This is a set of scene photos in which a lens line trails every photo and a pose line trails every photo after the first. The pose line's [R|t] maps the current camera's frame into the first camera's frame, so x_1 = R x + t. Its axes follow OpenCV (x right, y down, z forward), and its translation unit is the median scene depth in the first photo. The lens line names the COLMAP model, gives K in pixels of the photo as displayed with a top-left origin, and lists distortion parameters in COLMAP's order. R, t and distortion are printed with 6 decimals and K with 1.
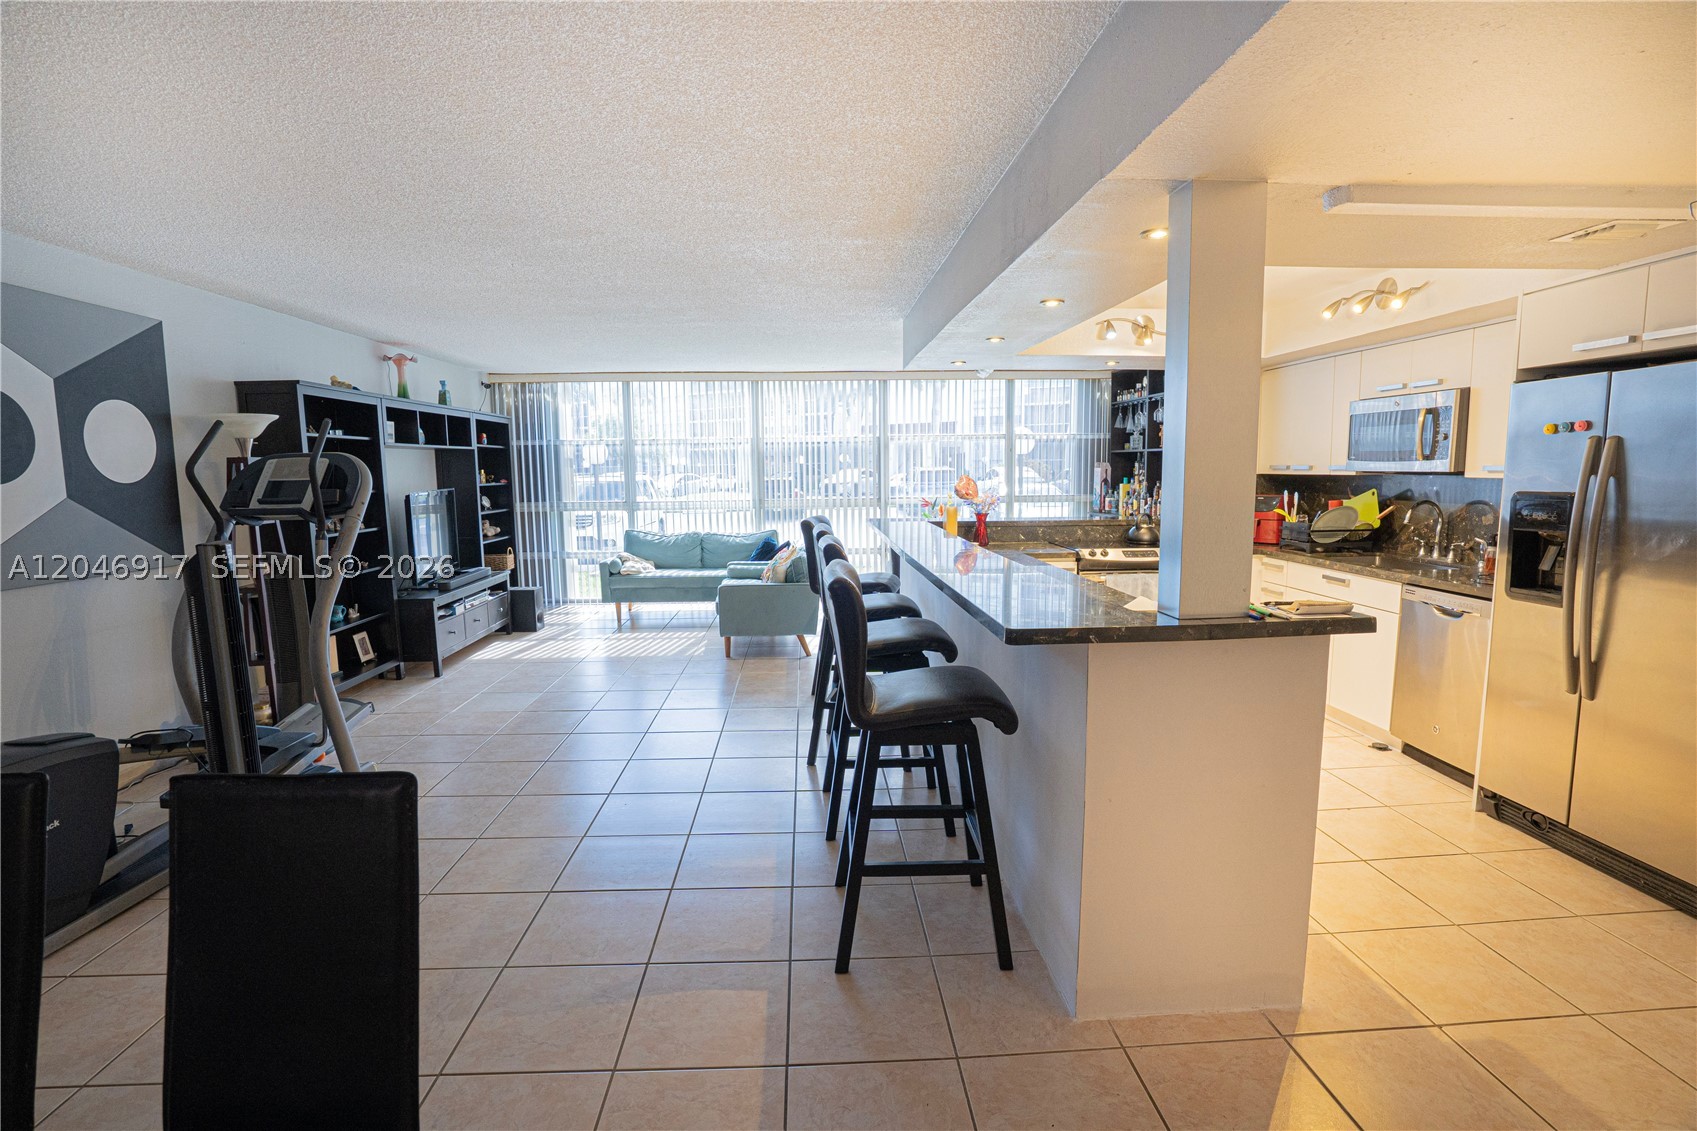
lens RADIAL K [[785.6, 0, 846.0], [0, 785.6, 566.5], [0, 0, 1]] dist [-0.063122, 0.025474]
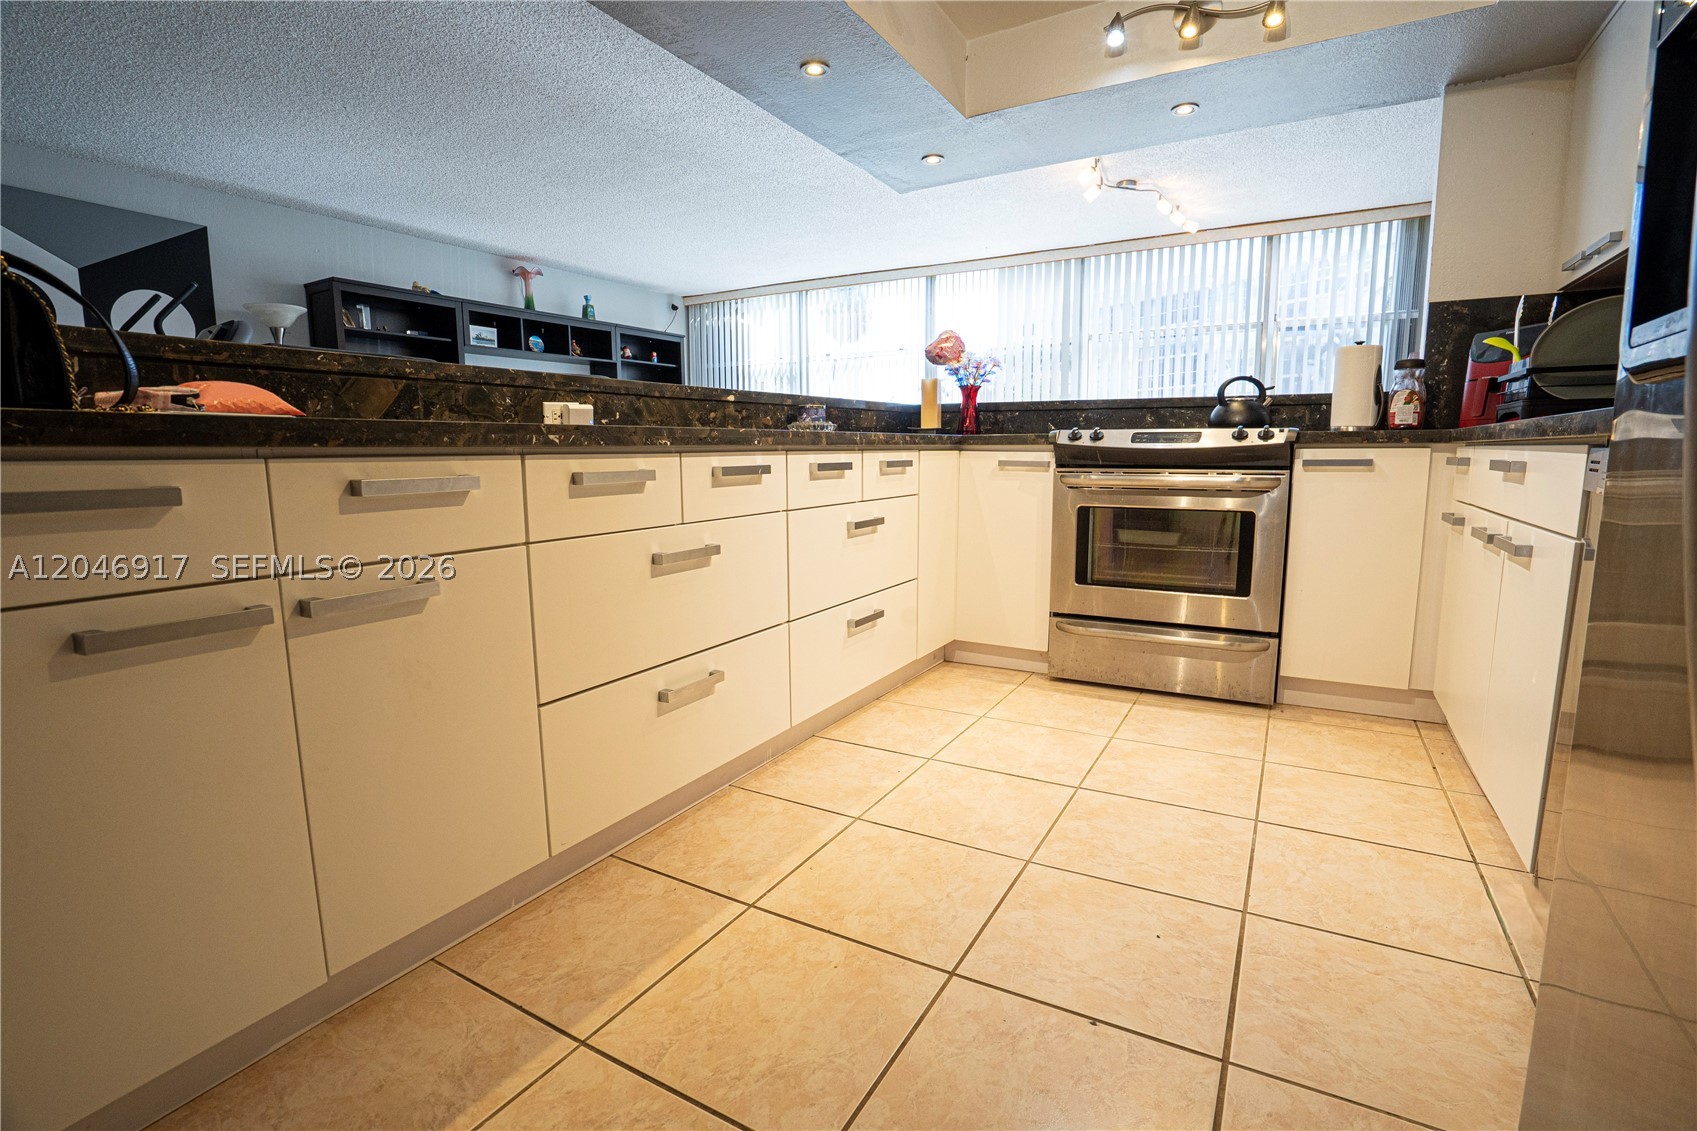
lens RADIAL K [[785.6, 0, 846.0], [0, 785.6, 566.5], [0, 0, 1]] dist [-0.063122, 0.025474]
pose [[0.830940, 0.086529, -0.549592, 0.496408], [-0.070568, 0.996245, 0.050158, 0.062425], [0.551869, -0.002894, 0.833926, 0.413049]]
